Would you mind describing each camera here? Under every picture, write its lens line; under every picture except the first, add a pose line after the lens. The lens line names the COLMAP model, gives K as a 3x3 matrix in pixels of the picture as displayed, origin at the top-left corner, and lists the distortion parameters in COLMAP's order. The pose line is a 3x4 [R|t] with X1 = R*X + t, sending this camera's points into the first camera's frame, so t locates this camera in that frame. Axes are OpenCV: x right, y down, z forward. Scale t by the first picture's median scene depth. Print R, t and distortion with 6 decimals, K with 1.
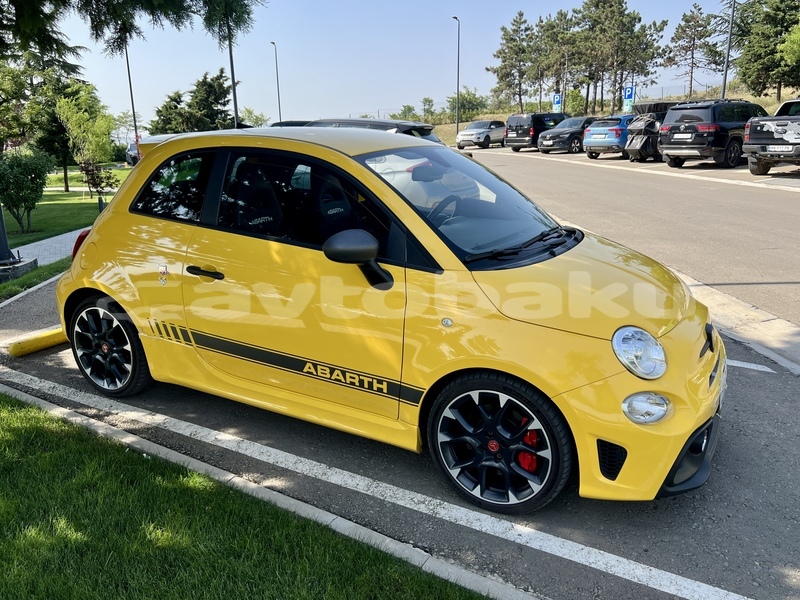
lens RADIAL K [[645.5, 0, 403.2], [0, 645.5, 299.7], [0, 0, 1]] dist [0.043002, -0.049609]
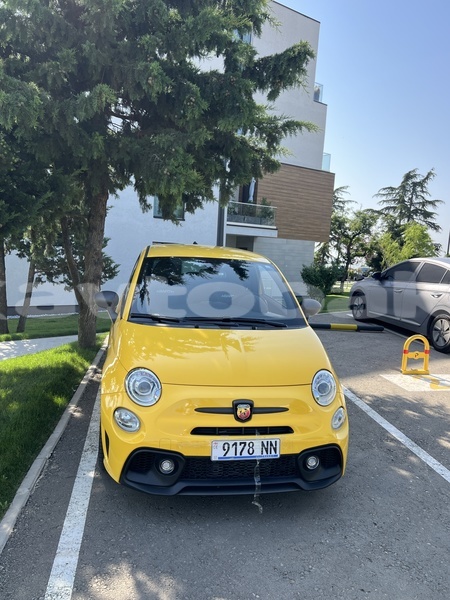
lens RADIAL K [[484.1, 0, 225.0], [0, 484.1, 300.0], [0, 0, 1]] dist [0.043002, -0.049609]
pose [[0.631450, 0.134584, -0.763648, 1.112069], [-0.260785, 0.964315, -0.045690, -0.095270], [0.730249, 0.227999, 0.644014, 0.292174]]
